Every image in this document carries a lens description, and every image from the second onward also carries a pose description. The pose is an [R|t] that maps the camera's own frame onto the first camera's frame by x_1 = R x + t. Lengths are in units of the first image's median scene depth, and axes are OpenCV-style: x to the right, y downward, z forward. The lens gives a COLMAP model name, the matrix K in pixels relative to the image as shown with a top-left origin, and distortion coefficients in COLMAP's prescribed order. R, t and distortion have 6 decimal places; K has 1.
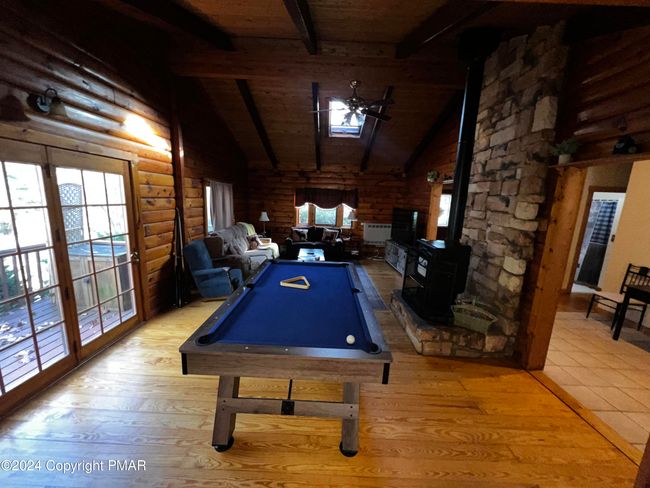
lens RADIAL K [[259.7, 0, 325.2], [0, 259.7, 245.6], [0, 0, 1]] dist [-0.000533, -0.000034]
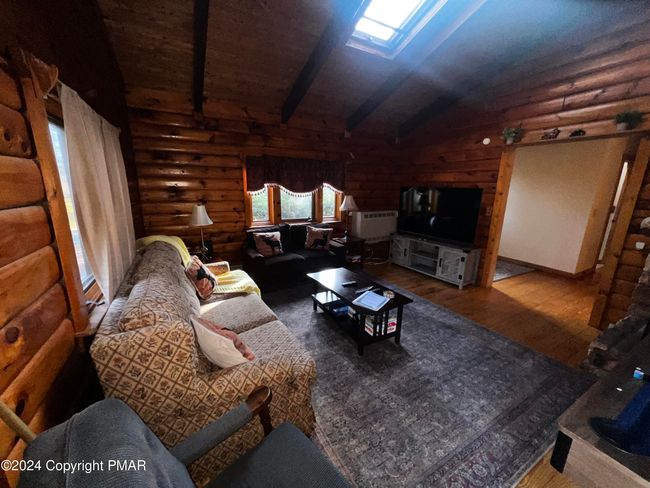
lens RADIAL K [[259.3, 0, 326.1], [0, 259.3, 246.4], [0, 0, 1]] dist [-0.000226, 0.000096]
pose [[0.870516, -0.140306, 0.471716, -0.252276], [0.109460, 0.989690, 0.092371, -0.072671], [-0.479813, -0.028776, 0.876899, 0.473073]]
